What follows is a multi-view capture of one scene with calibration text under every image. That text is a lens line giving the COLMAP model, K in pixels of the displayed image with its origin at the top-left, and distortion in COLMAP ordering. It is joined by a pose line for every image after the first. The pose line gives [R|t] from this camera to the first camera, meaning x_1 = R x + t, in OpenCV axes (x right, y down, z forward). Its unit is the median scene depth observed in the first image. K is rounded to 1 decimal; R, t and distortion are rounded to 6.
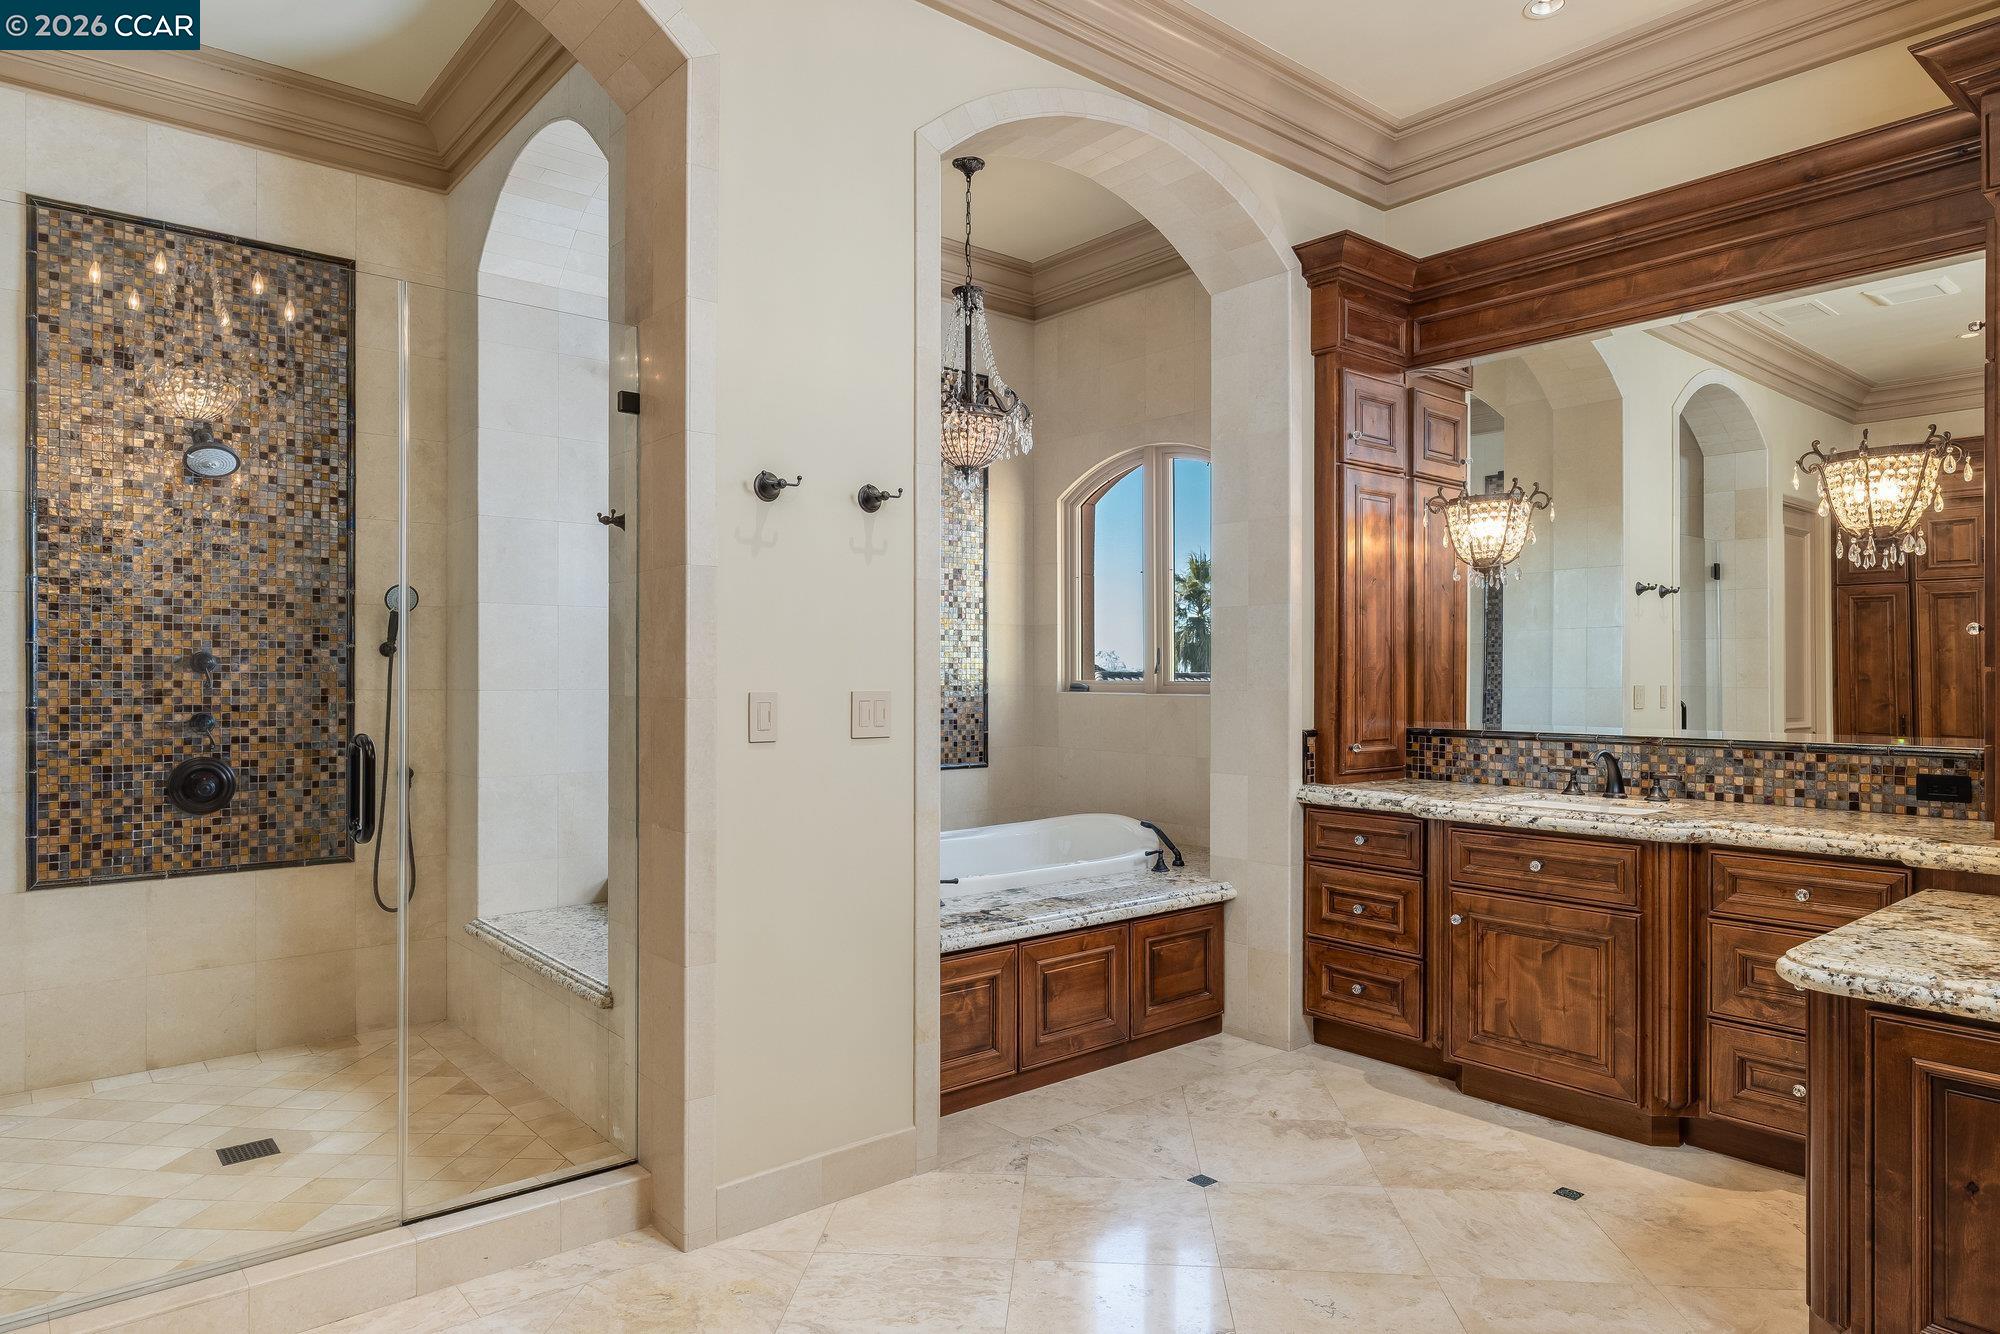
lens RADIAL K [[1204.7, 0, 997.0], [0, 1204.7, 670.7], [0, 0, 1]] dist [-0.002448, 0.000925]
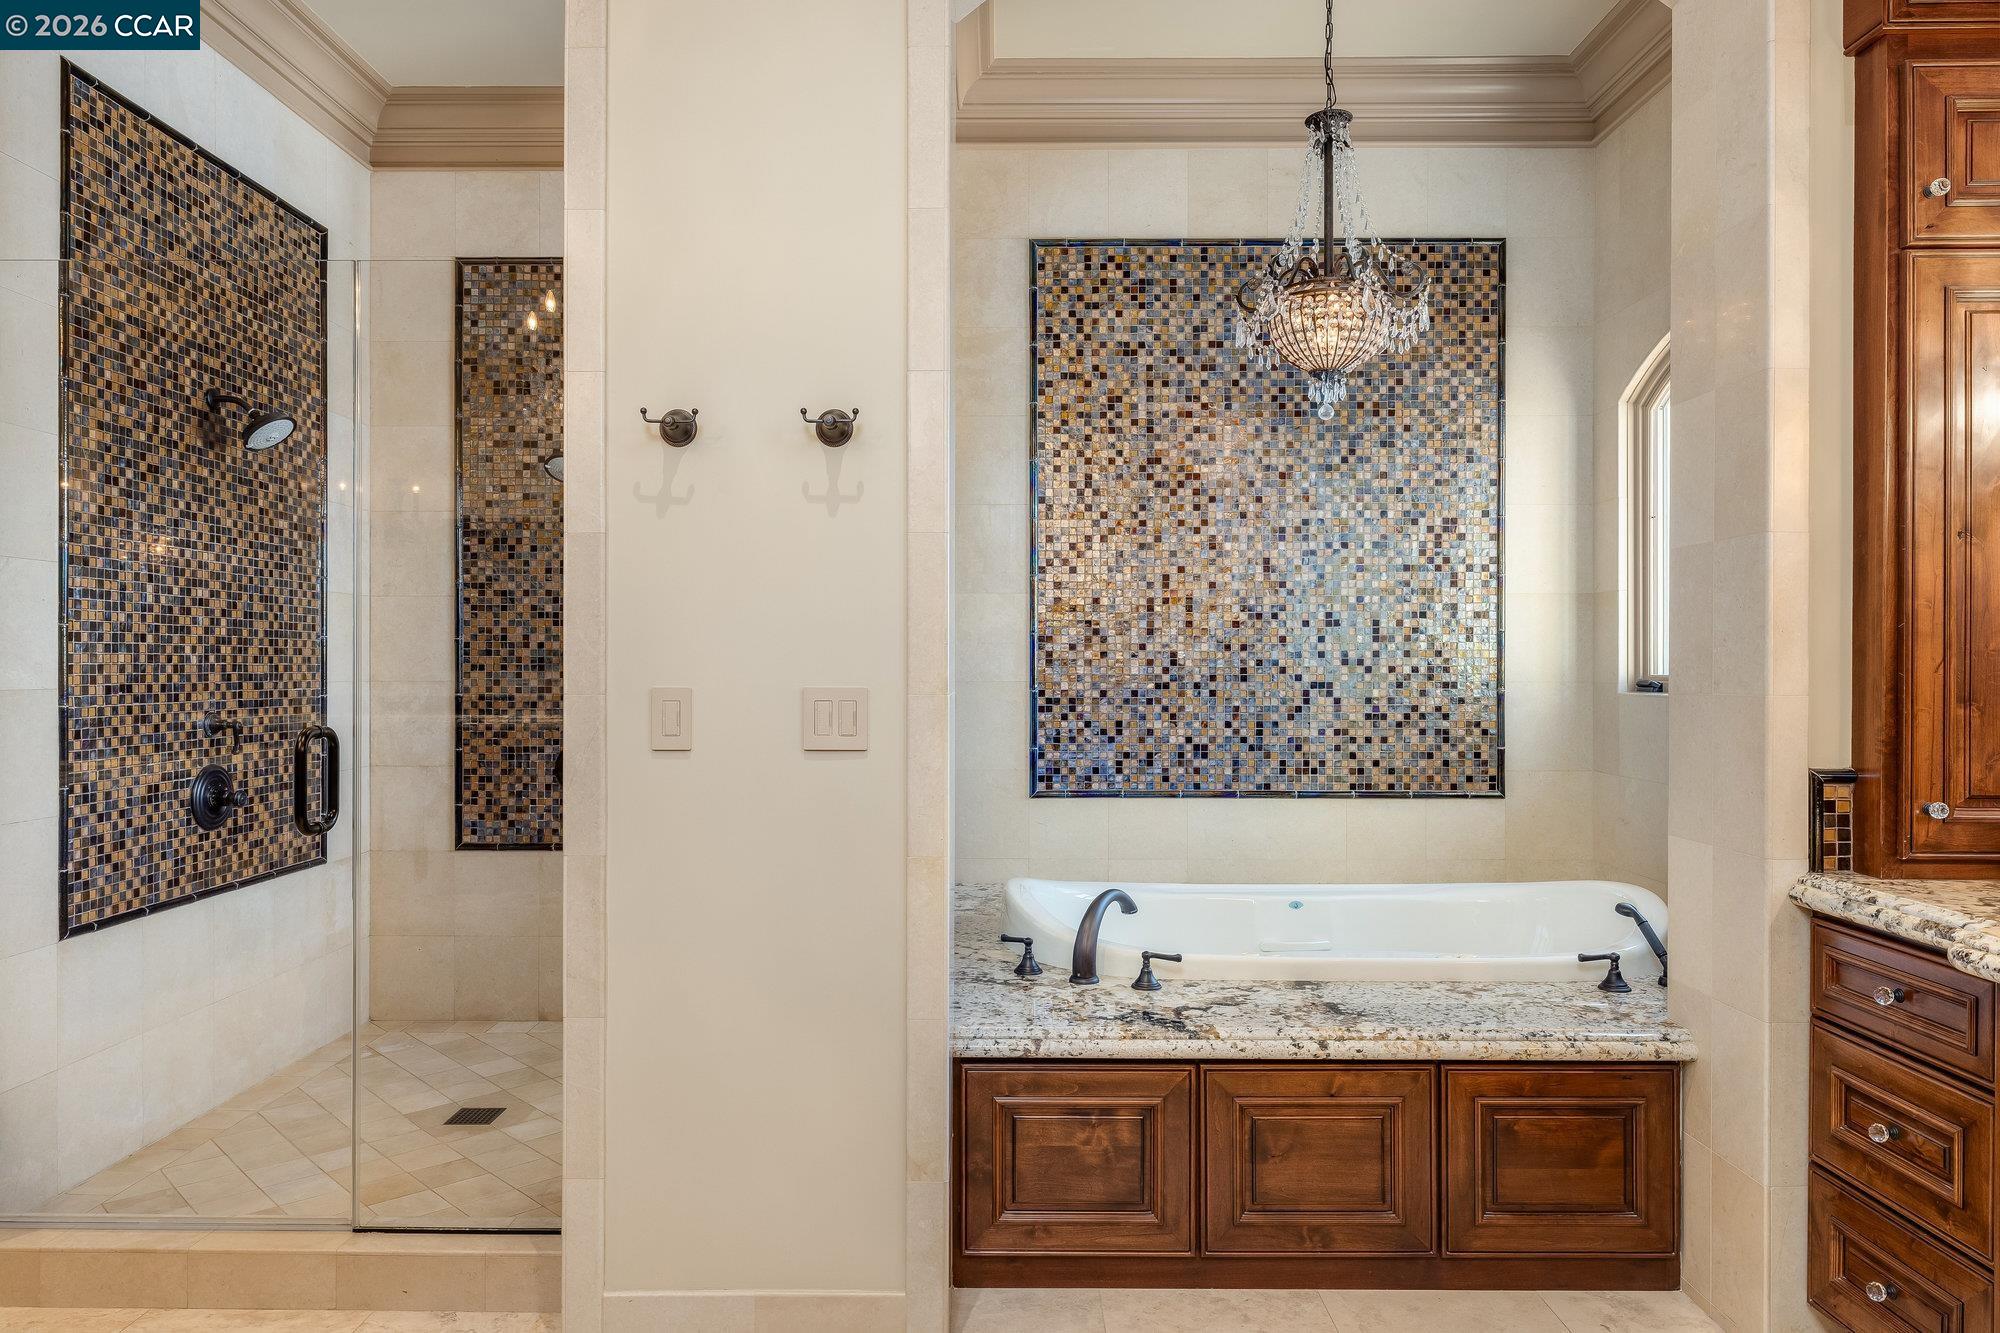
lens RADIAL K [[1283.1, 0, 994.5], [0, 1283.1, 665.3], [0, 0, 1]] dist [0.003091, 0.000137]
pose [[0.756691, -0.001443, -0.653771, 0.394045], [0.002544, 0.999996, 0.000737, 0.002510], [0.653767, -0.002221, 0.756693, 0.377481]]
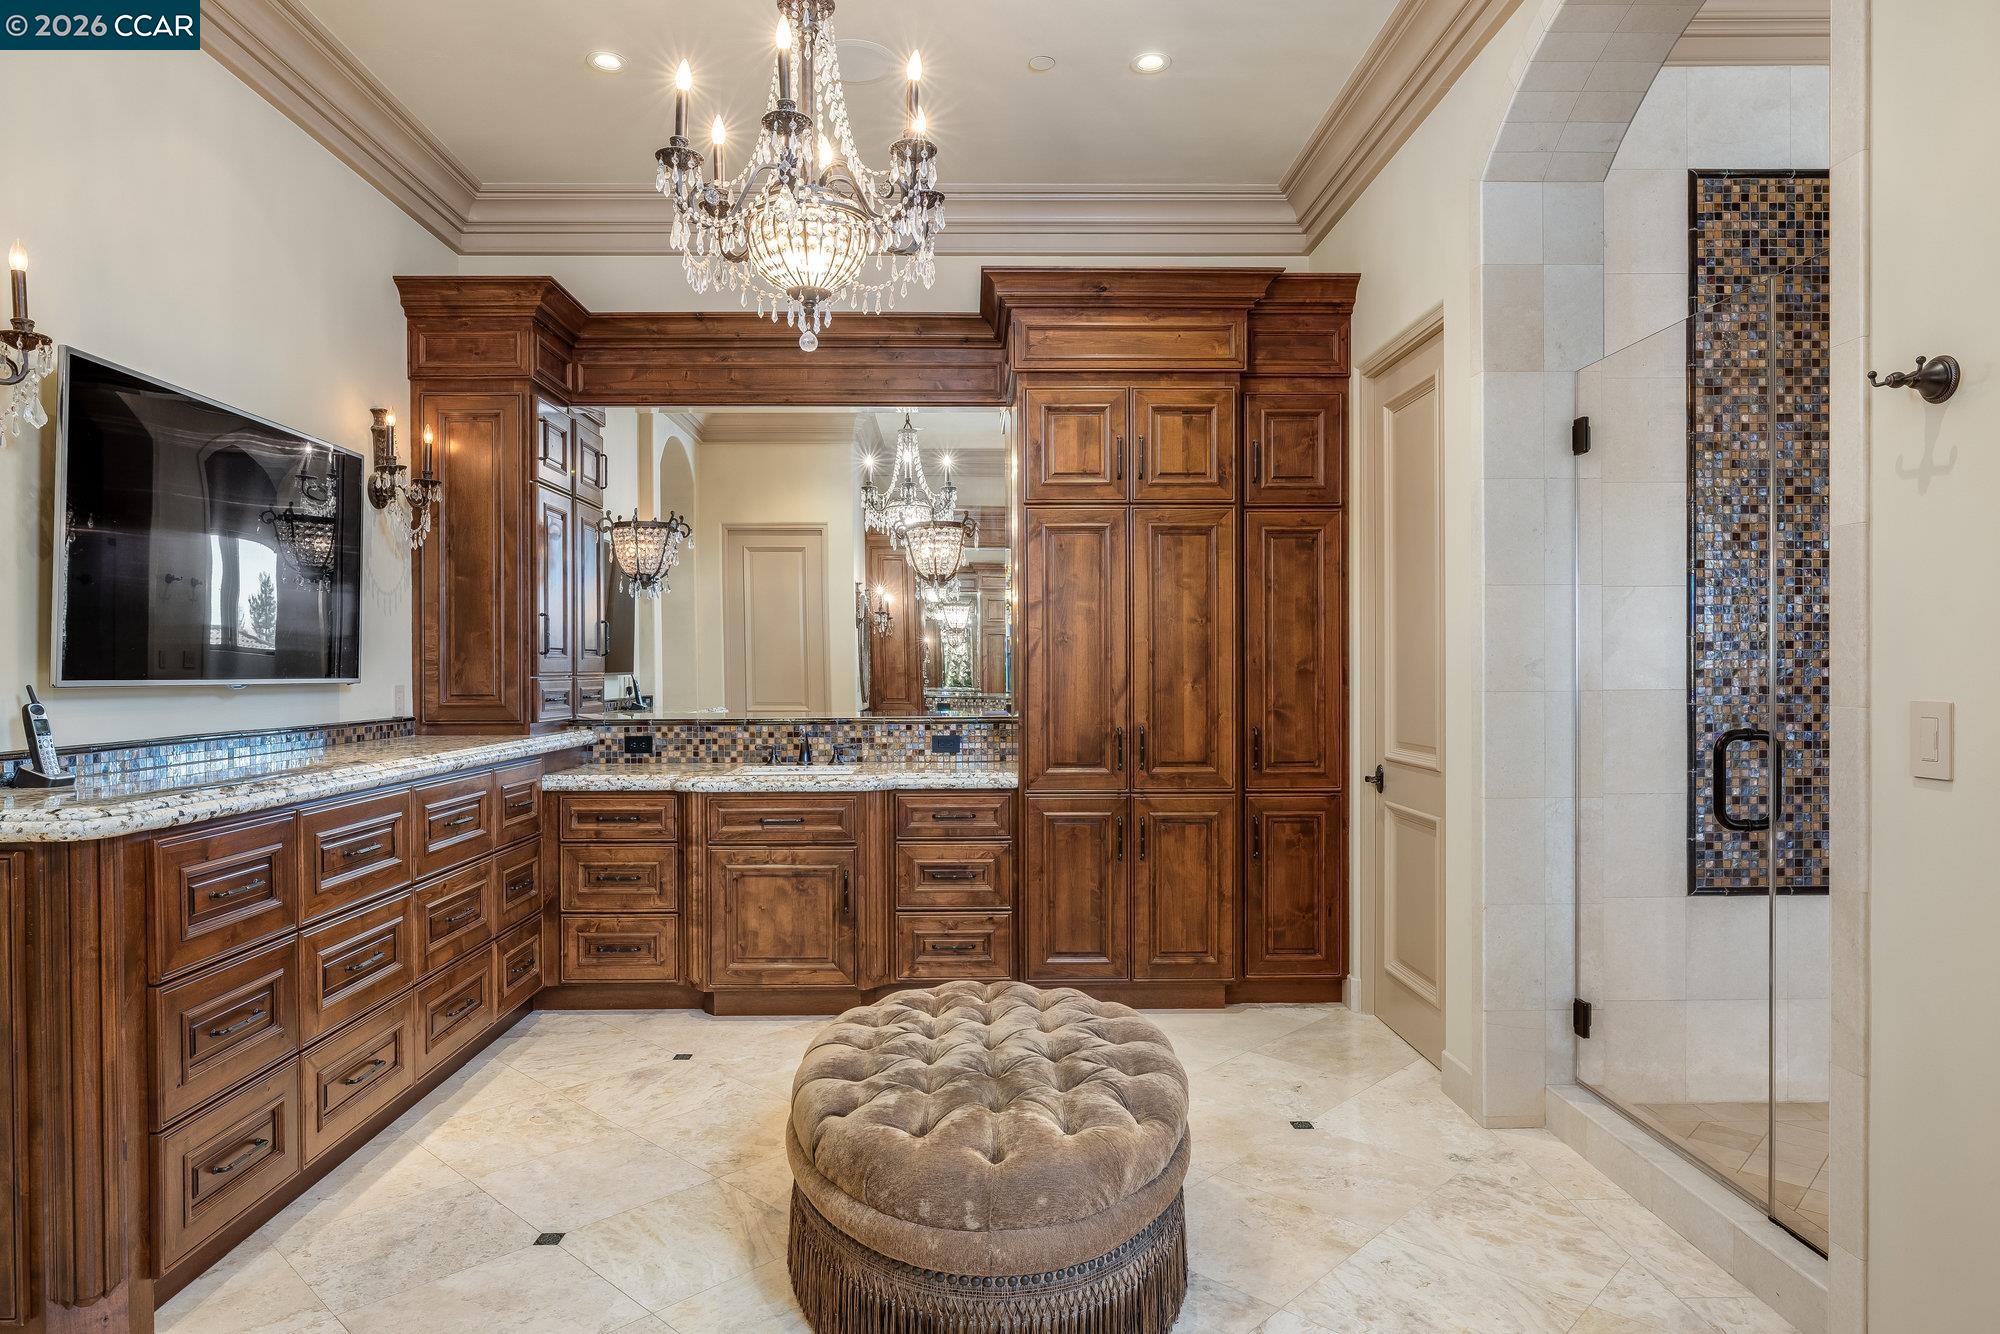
lens RADIAL K [[1204.7, 0, 993.7], [0, 1204.7, 671.8], [0, 0, 1]] dist [-0.002448, 0.000925]
pose [[-0.631912, 0.004694, -0.775026, 0.472167], [0.006187, 0.999980, 0.001012, -0.001113], [0.775016, -0.004156, -0.631928, 0.770592]]
